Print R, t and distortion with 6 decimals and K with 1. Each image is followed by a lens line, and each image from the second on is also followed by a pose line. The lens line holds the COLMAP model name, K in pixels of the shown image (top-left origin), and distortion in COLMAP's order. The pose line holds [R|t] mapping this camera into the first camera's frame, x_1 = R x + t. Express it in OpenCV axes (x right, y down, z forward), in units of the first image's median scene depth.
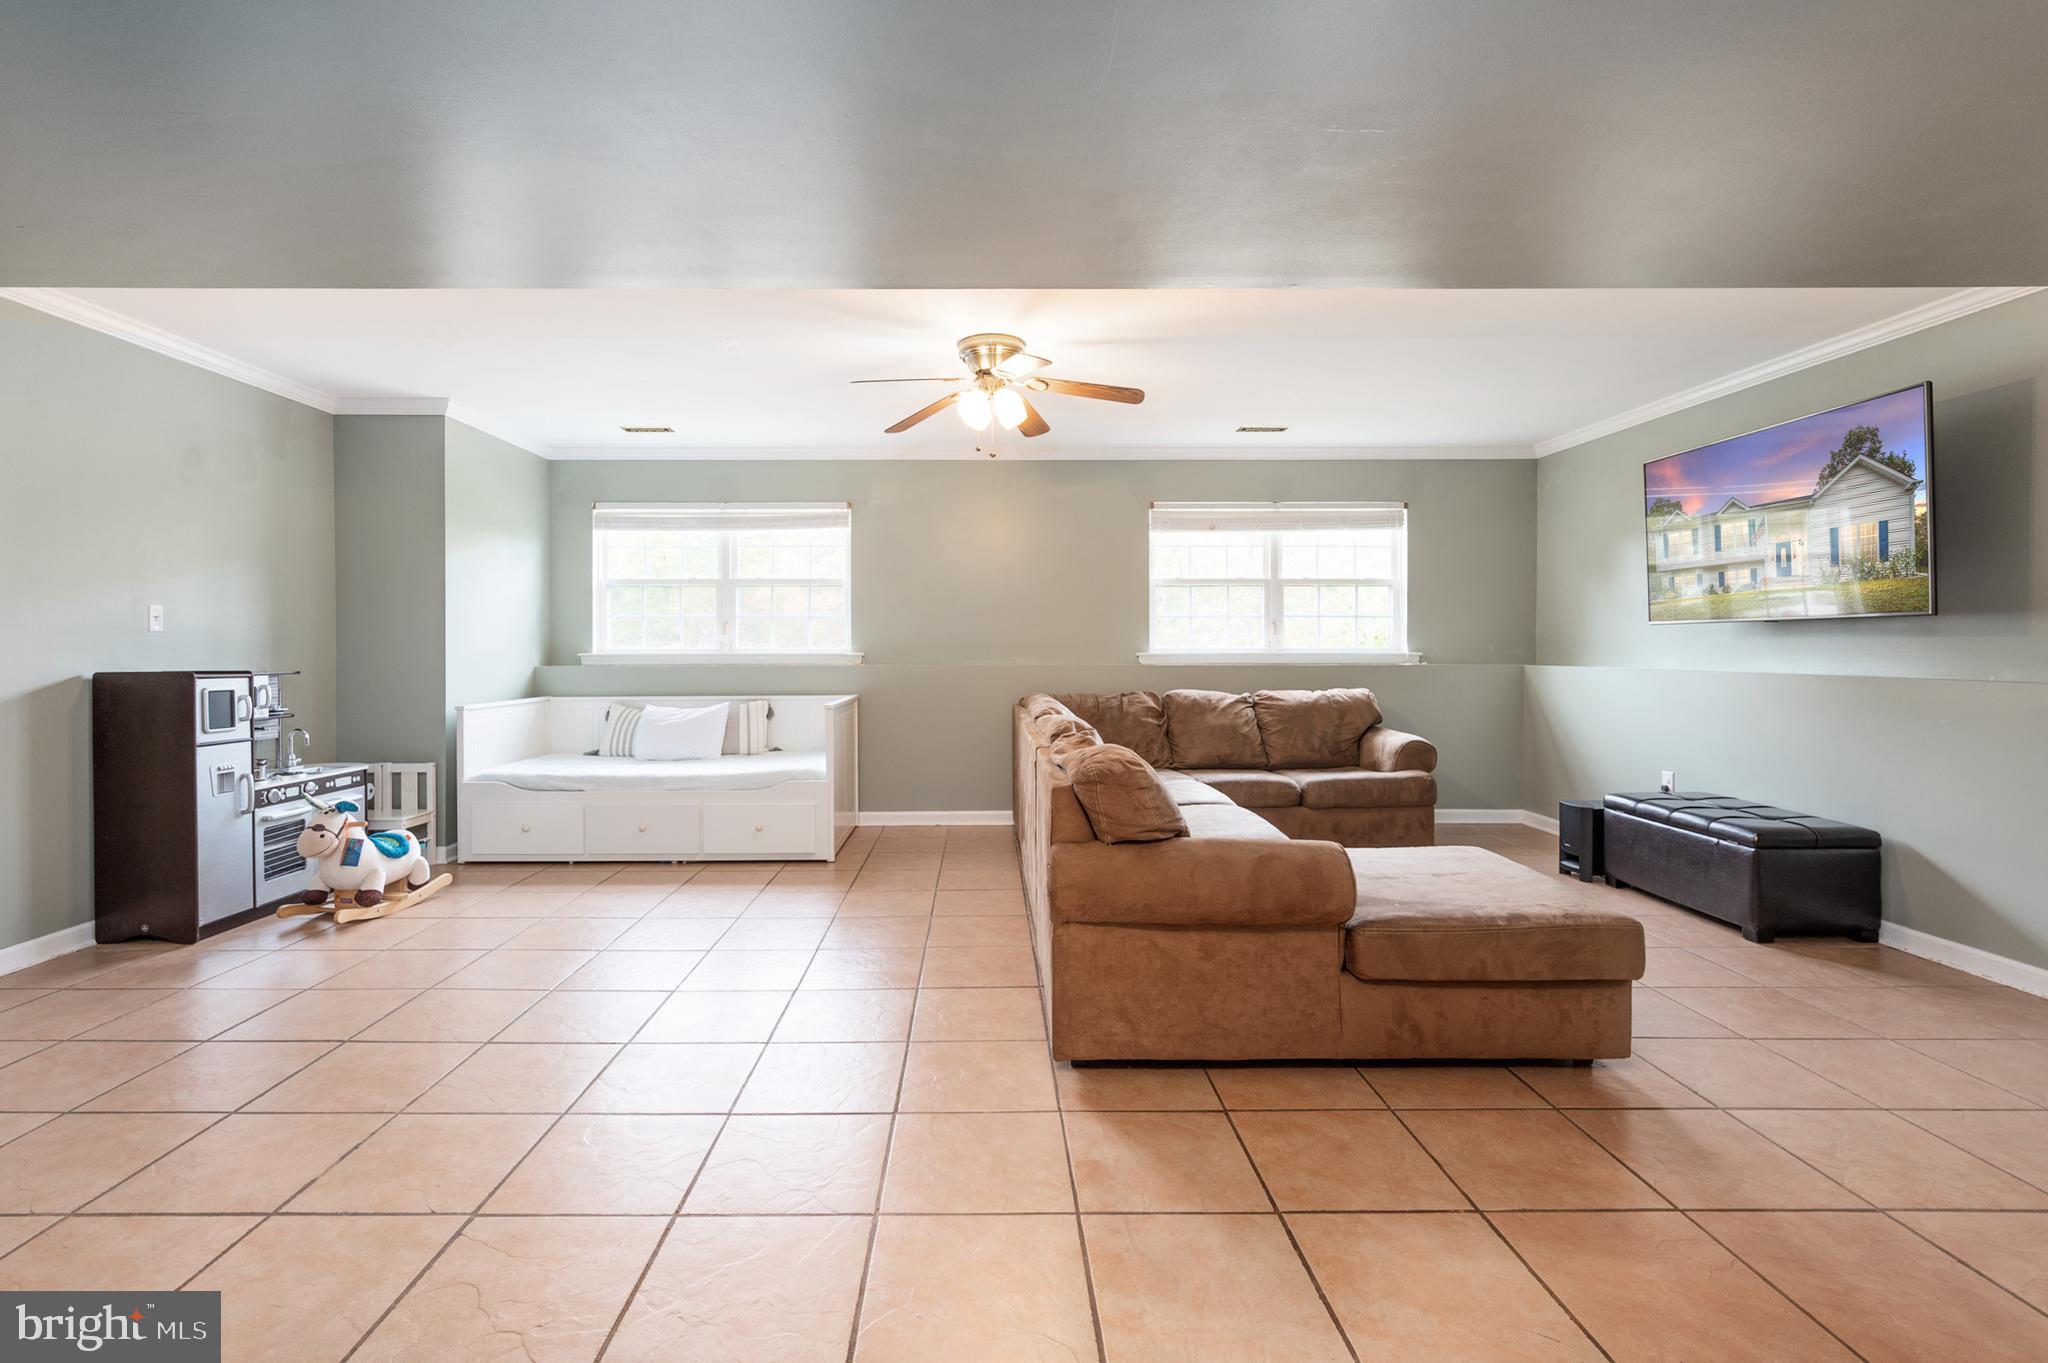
lens RADIAL K [[912.8, 0, 951.4], [0, 912.8, 655.3], [0, 0, 1]] dist [0.009732, -0.001087]
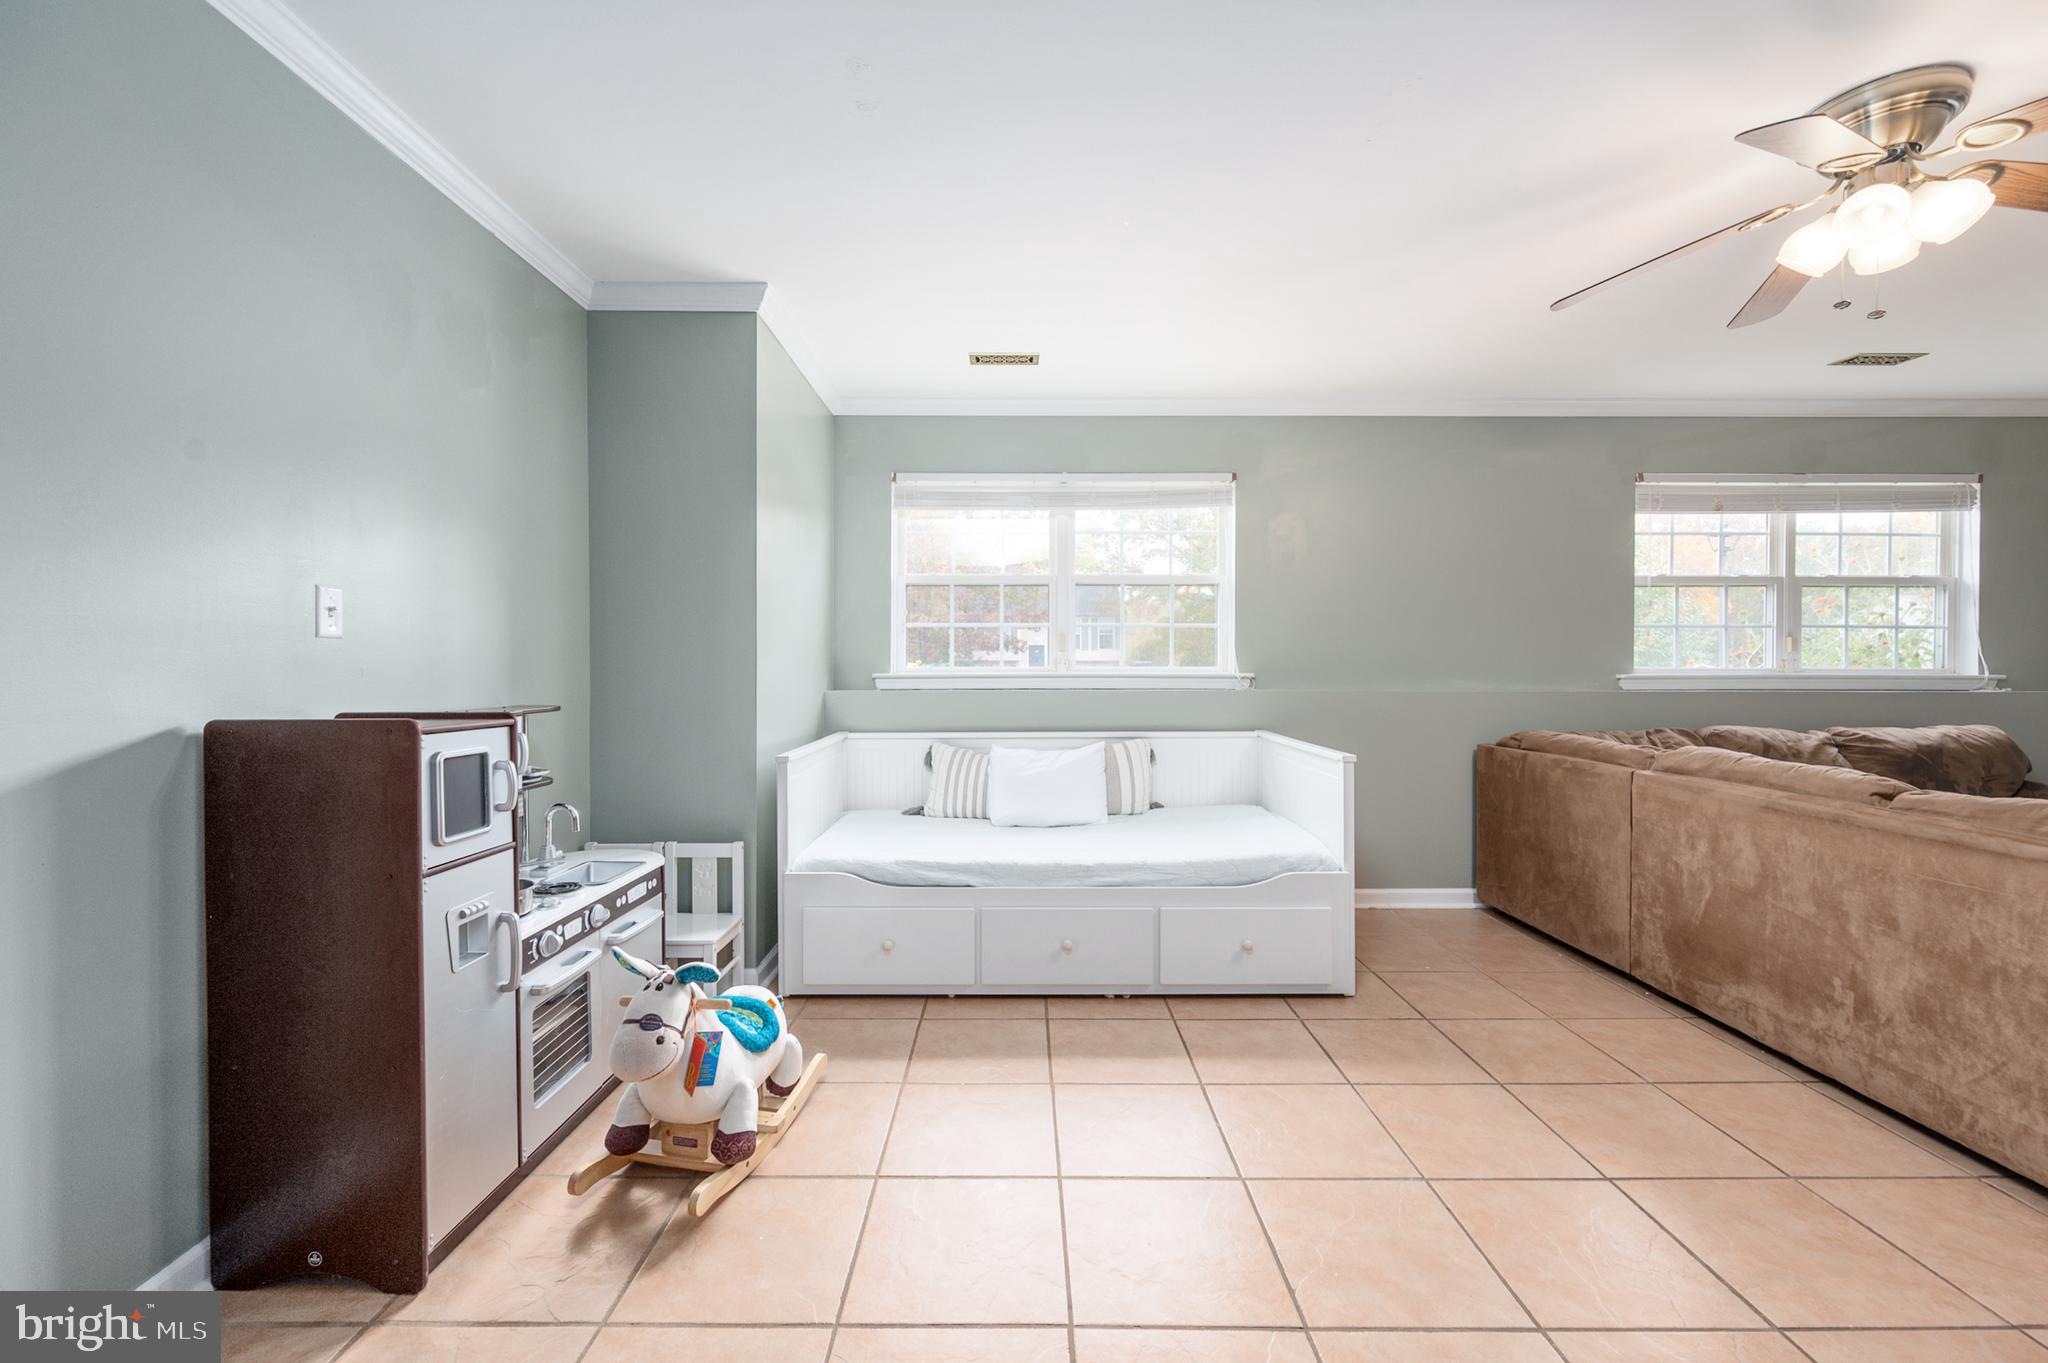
lens RADIAL K [[832.9, 0, 1027.2], [0, 832.9, 673.3], [0, 0, 1]] dist [0.002260, -0.000233]
pose [[0.999984, 0.001809, 0.005411, -0.448345], [-0.001821, 0.999996, 0.002251, -0.006567], [-0.005407, -0.002261, 0.999983, 0.497008]]
